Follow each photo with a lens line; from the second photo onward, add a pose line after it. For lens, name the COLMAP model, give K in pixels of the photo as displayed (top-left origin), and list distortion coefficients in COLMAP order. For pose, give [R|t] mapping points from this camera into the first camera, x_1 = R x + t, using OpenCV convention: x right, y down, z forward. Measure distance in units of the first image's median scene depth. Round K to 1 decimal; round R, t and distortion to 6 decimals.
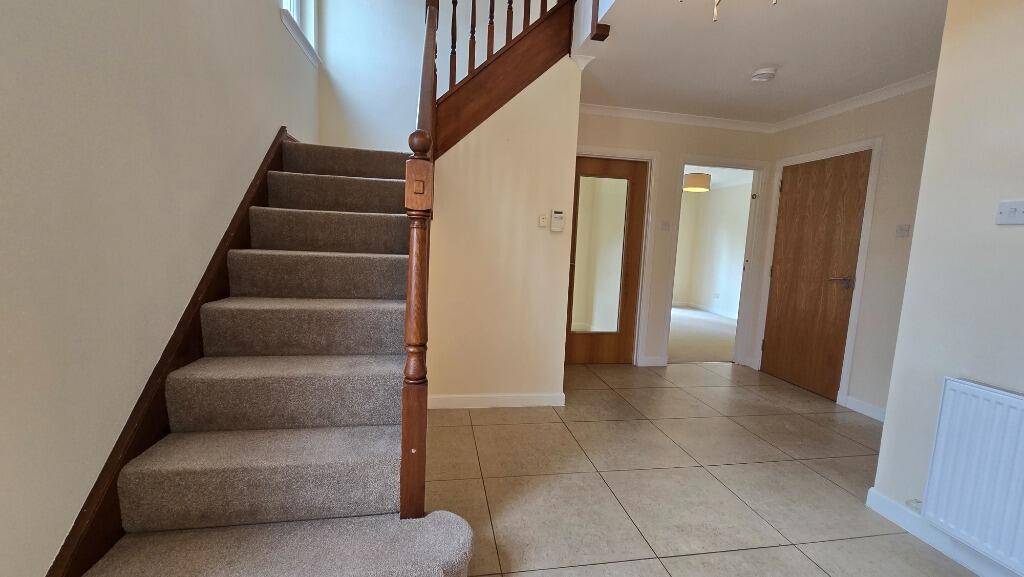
lens RADIAL K [[417.1, 0, 514.4], [0, 417.1, 291.4], [0, 0, 1]] dist [-0.002441, -0.000778]
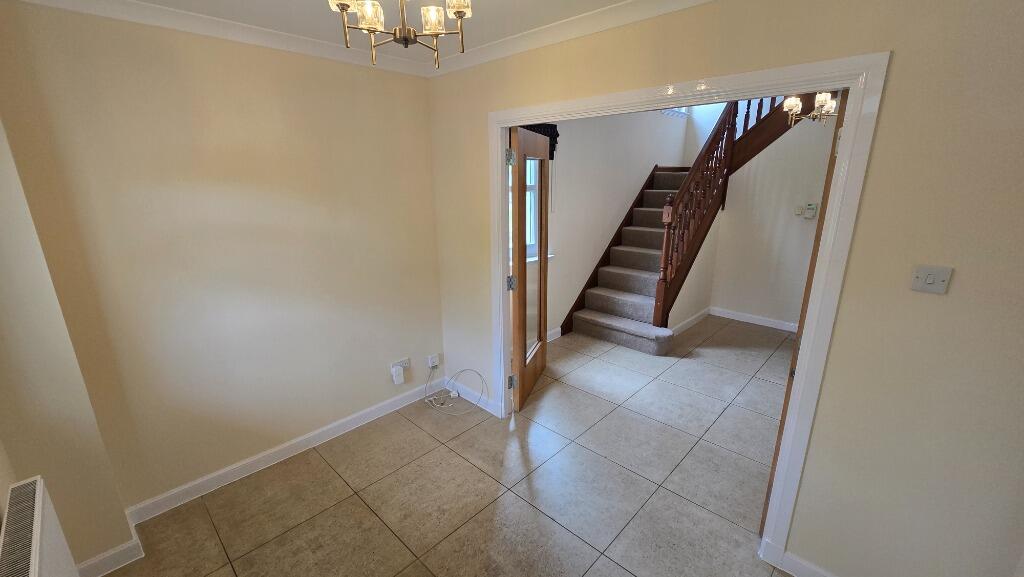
lens RADIAL K [[417.1, 0, 513.2], [0, 417.1, 296.7], [0, 0, 1]] dist [-0.002441, -0.000778]
pose [[0.579214, 0.175609, -0.796035, 1.332679], [-0.069144, 0.983585, 0.166672, -0.072724], [0.812238, -0.041498, 0.581849, -1.369148]]
